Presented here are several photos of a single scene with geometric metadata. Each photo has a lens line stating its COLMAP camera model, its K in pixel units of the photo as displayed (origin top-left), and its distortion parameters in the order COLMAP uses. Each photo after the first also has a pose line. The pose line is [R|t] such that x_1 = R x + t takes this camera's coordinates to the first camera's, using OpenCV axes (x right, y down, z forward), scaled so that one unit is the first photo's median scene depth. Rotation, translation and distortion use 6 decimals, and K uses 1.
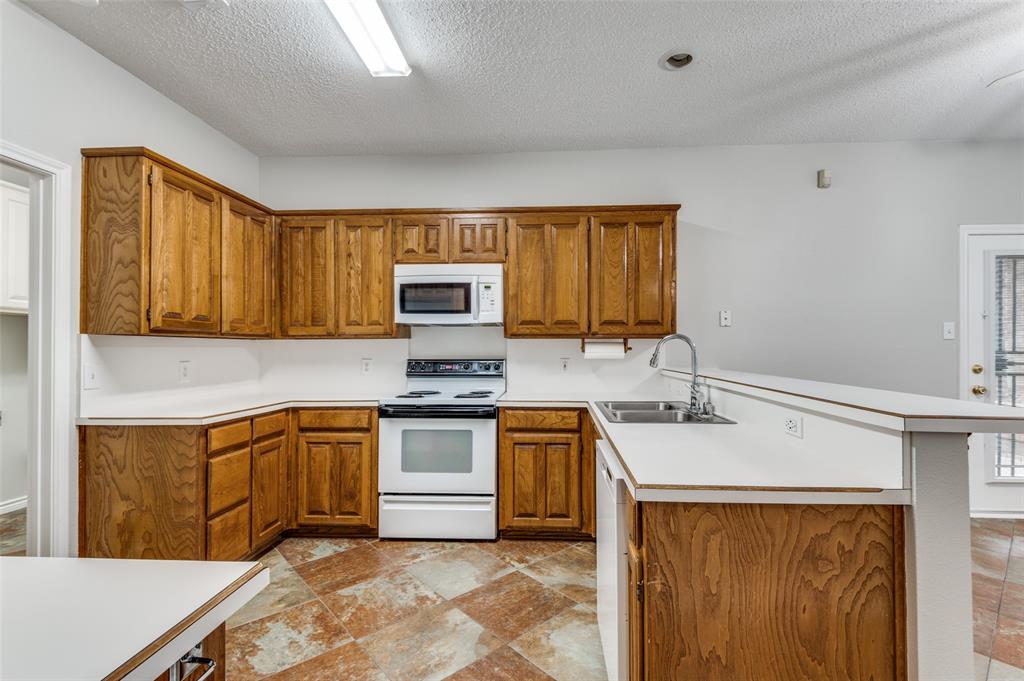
lens RADIAL K [[459.4, 0, 526.3], [0, 459.4, 344.1], [0, 0, 1]] dist [0.015513, -0.017207]
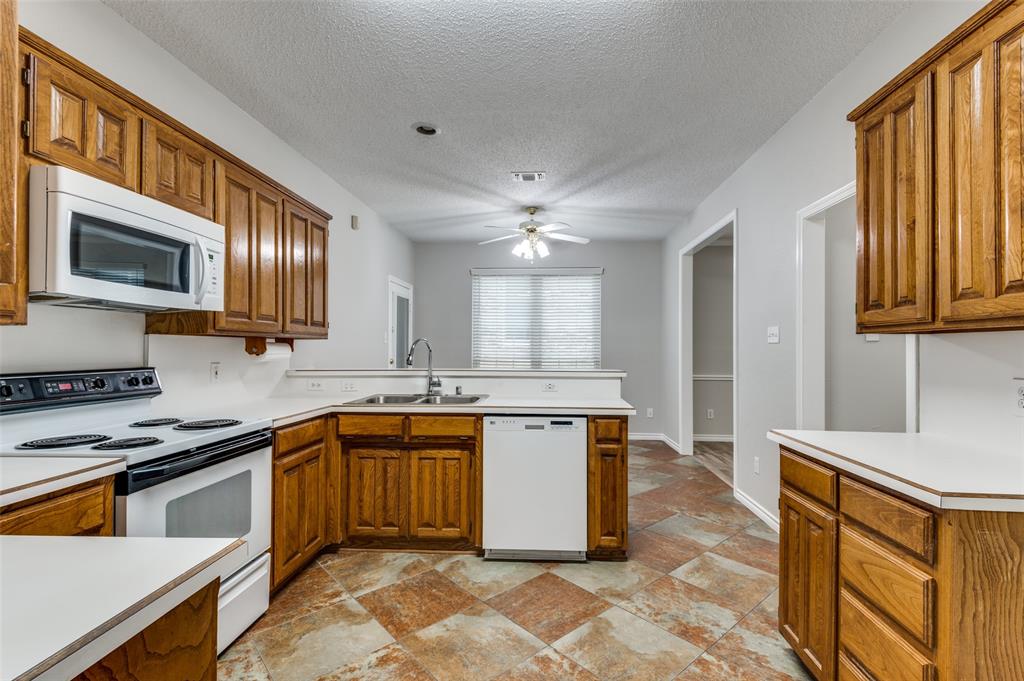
lens RADIAL K [[459.4, 0, 526.3], [0, 459.4, 344.1], [0, 0, 1]] dist [0.015513, -0.017207]
pose [[0.001938, 0.011083, 0.999937, -0.788831], [-0.011806, 0.999869, -0.011059, 0.003266], [-0.999928, -0.011784, 0.002069, 0.575075]]
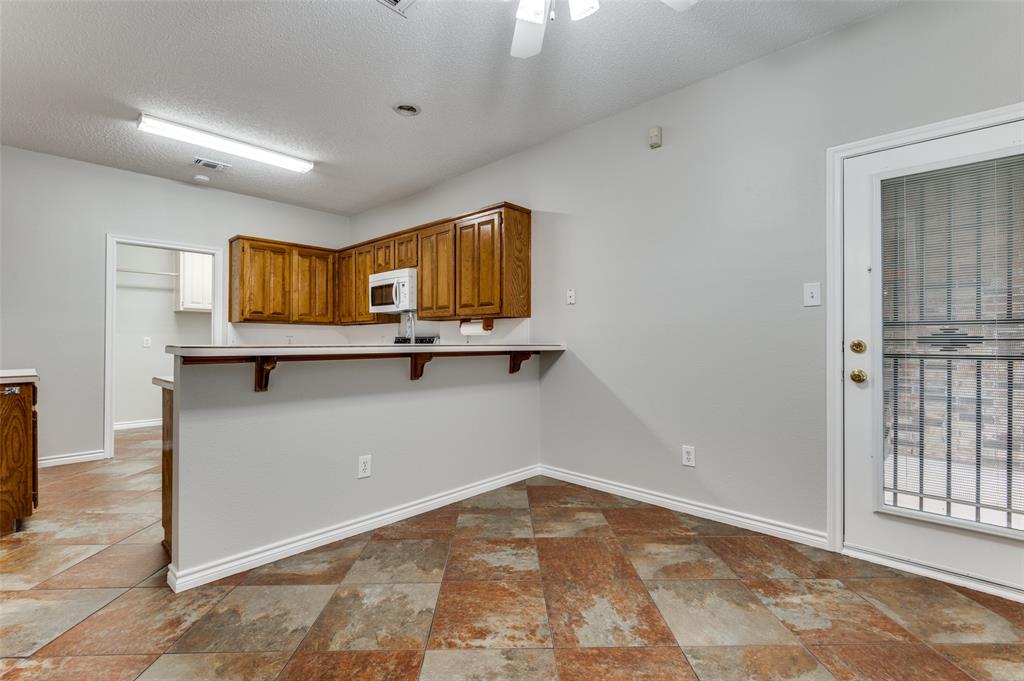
lens RADIAL K [[459.4, 0, 526.3], [0, 459.4, 344.1], [0, 0, 1]] dist [0.015513, -0.017207]
pose [[0.768107, 0.004653, -0.640305, 1.193572], [0.000386, 0.999970, 0.007729, 0.051900], [0.640322, -0.006184, 0.768082, 0.151483]]
